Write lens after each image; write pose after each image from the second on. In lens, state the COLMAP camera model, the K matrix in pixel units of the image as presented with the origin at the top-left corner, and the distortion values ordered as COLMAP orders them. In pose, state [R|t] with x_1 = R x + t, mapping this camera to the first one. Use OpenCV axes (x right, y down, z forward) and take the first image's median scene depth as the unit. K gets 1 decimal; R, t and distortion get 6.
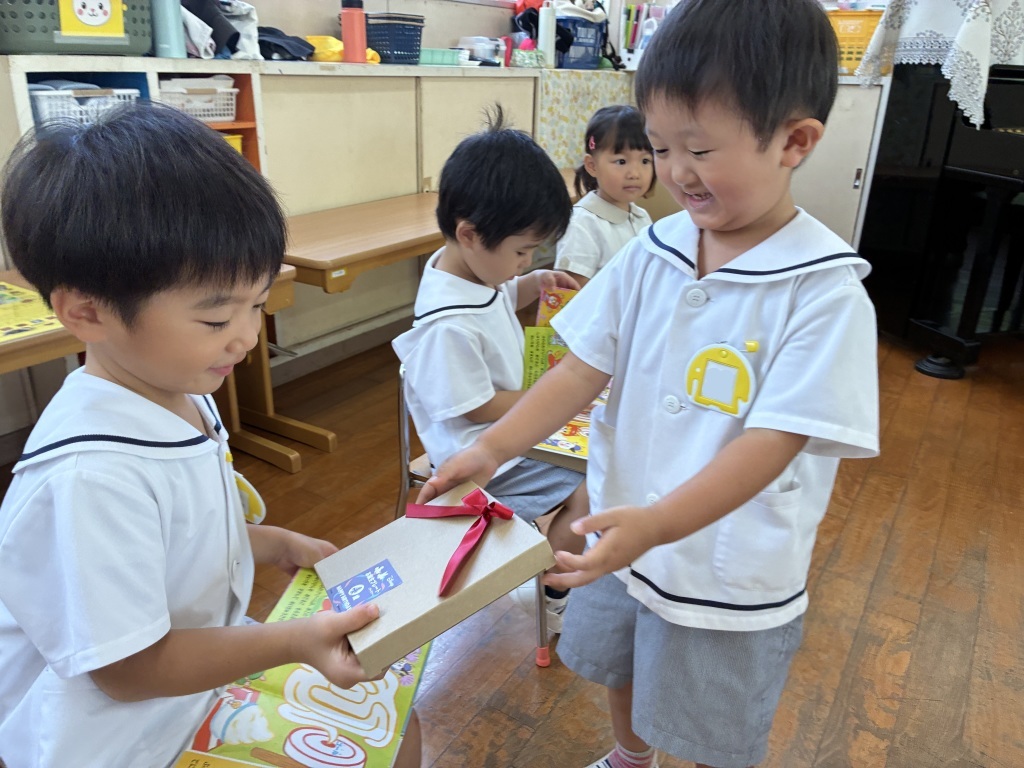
lens RADIAL K [[774.0, 0, 512.0], [0, 774.0, 384.0], [0, 0, 1]] dist [0.065783, -0.107034]
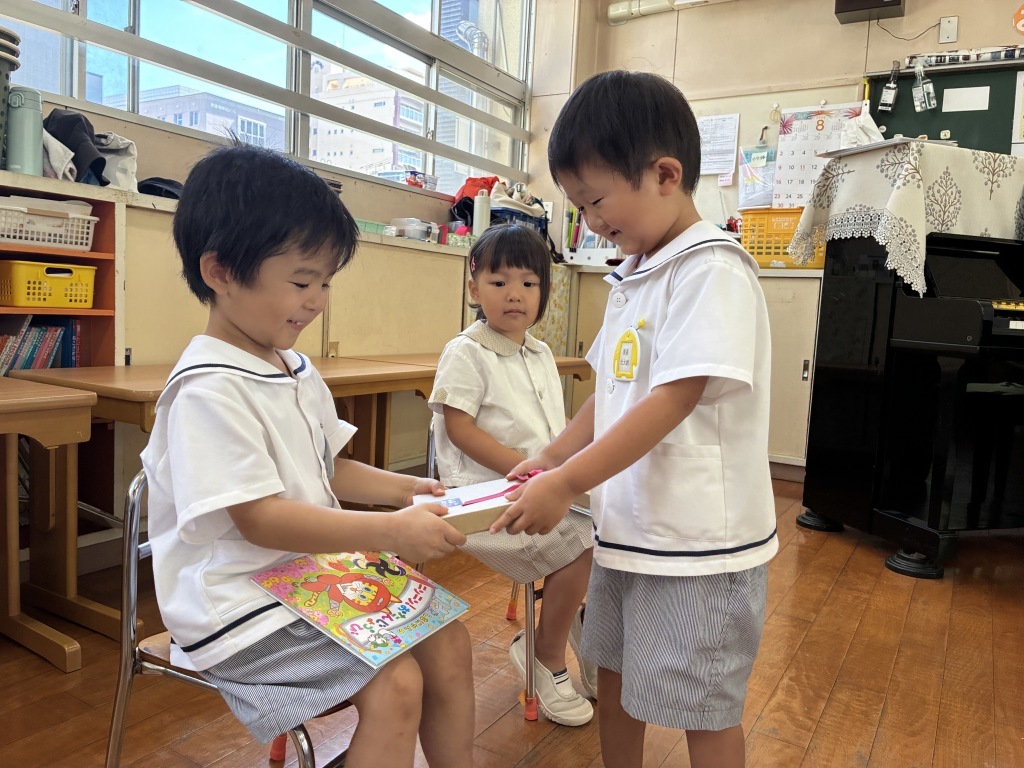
lens RADIAL K [[774.0, 0, 512.0], [0, 774.0, 384.0], [0, 0, 1]] dist [0.065783, -0.107034]
pose [[0.999341, 0.025358, 0.025963, 0.089235], [-0.017046, 0.959535, -0.281072, 0.041169], [-0.032039, 0.280444, 0.959336, 0.152430]]
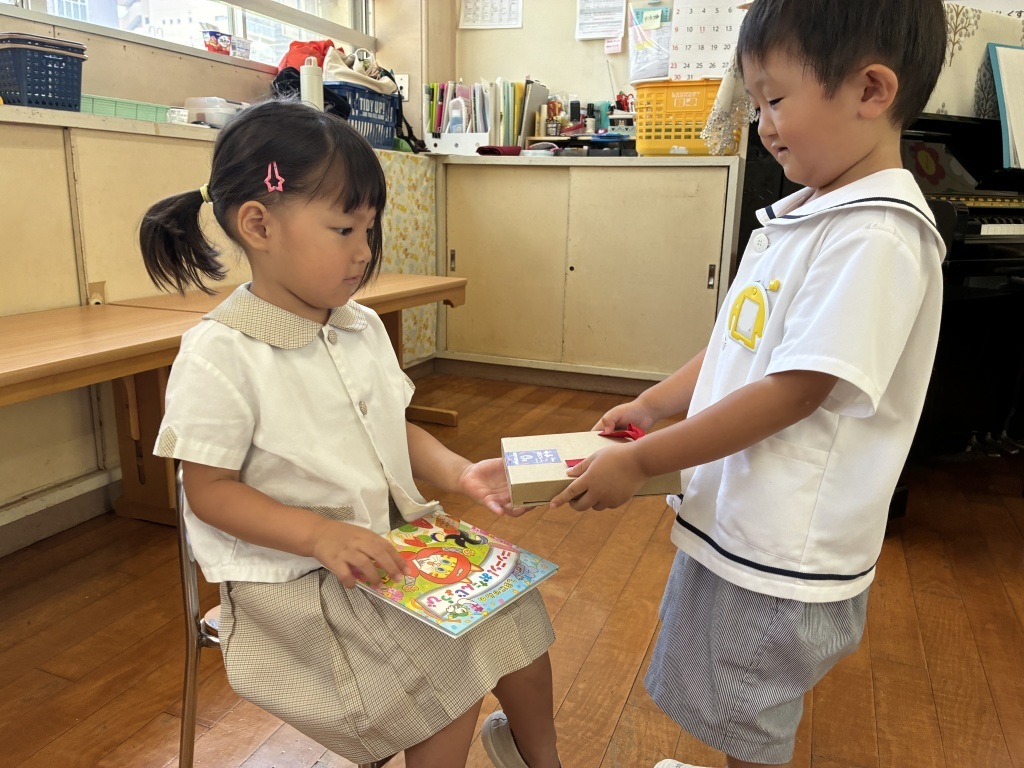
lens RADIAL K [[771.5, 0, 512.0], [0, 771.5, 384.0], [0, 0, 1]] dist [0.057338, -0.079189]
pose [[0.983738, -0.044200, 0.174084, 0.130379], [0.068108, 0.988658, -0.133854, -0.080867], [-0.166193, 0.143534, 0.975591, 0.372456]]
